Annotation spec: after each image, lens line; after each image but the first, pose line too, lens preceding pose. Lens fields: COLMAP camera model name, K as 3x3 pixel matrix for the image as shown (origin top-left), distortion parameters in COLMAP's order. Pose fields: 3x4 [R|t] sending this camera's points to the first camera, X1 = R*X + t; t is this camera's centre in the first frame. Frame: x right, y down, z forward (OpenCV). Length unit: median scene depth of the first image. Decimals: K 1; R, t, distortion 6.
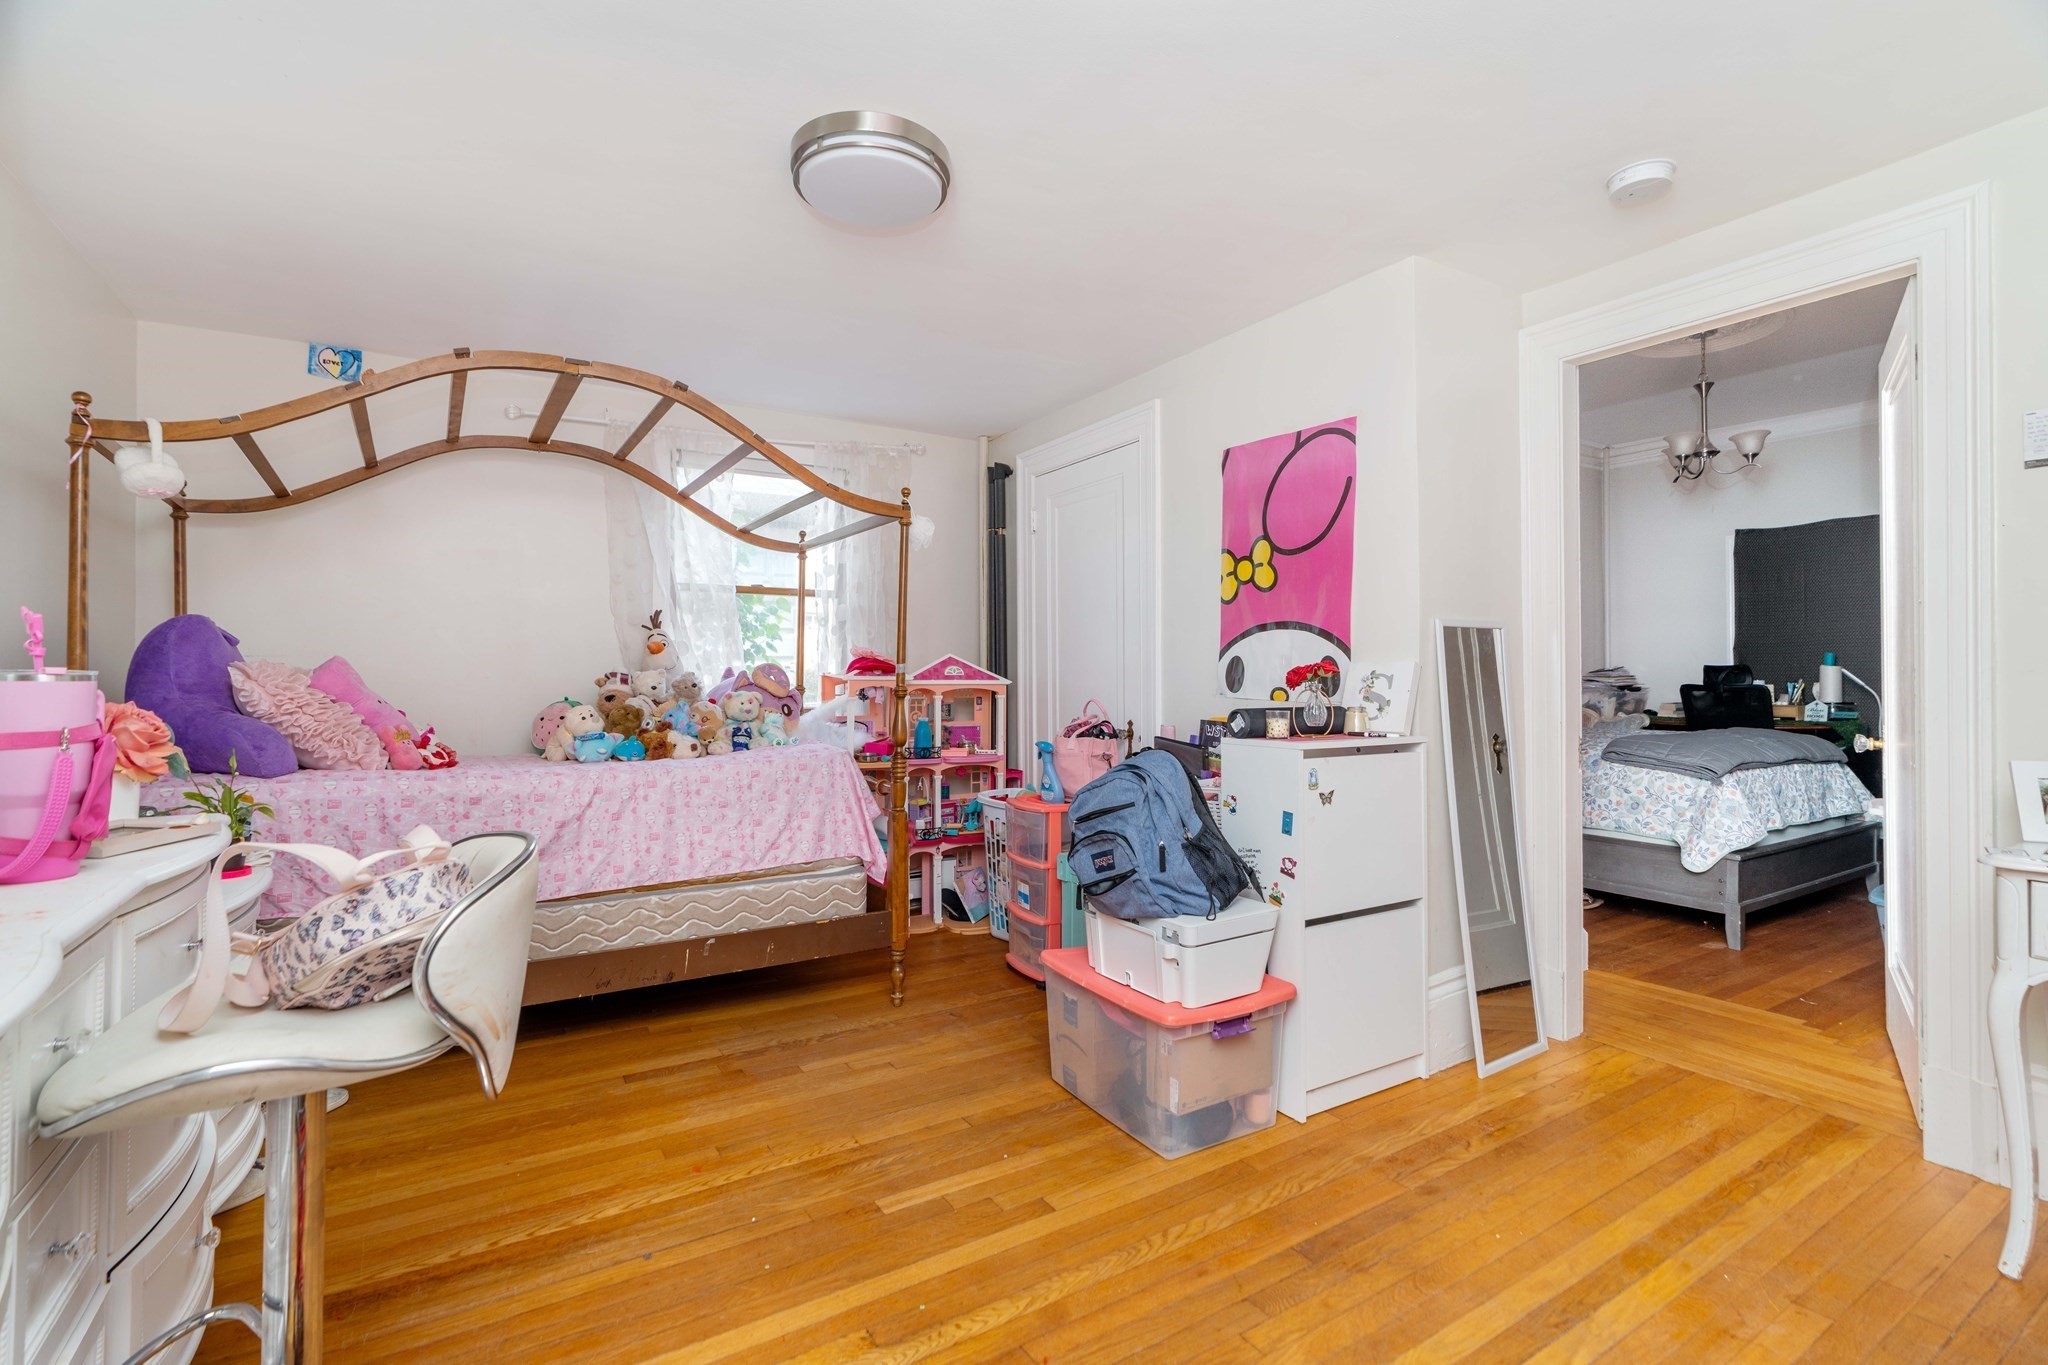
lens RADIAL K [[921.9, 0, 1023.2], [0, 921.9, 669.5], [0, 0, 1]] dist [-0.010870, 0.003465]
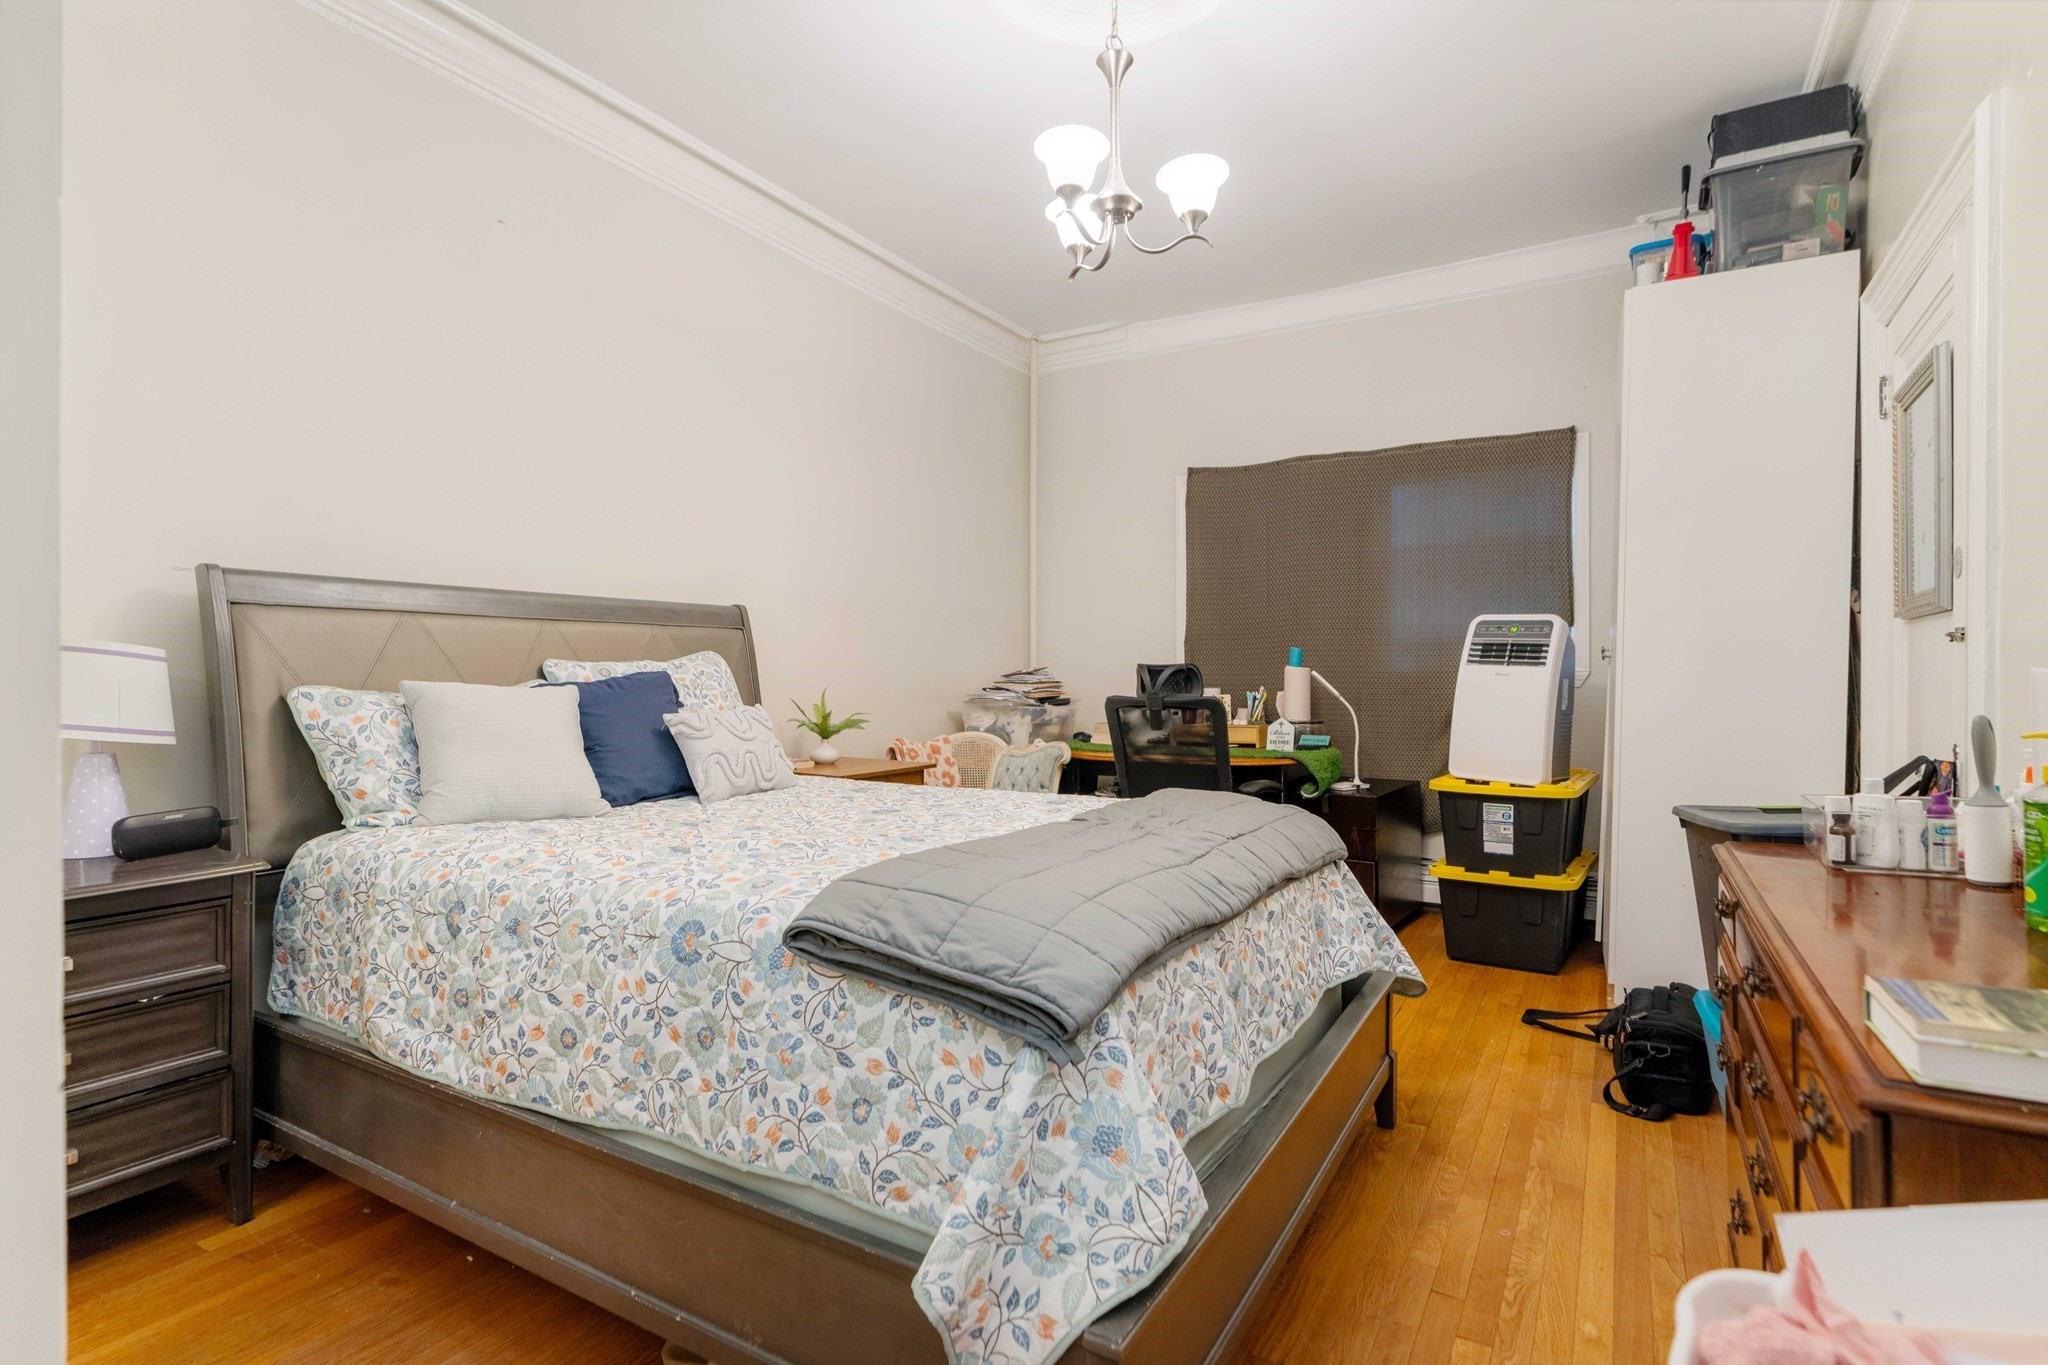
lens RADIAL K [[960.5, 0, 1024.6], [0, 960.5, 683.5], [0, 0, 1]] dist [-0.016210, 0.000860]
pose [[0.890411, -0.001375, 0.455156, 0.391849], [-0.003958, 0.999934, 0.010765, 0.001554], [-0.455141, -0.011386, 0.890346, 0.475935]]
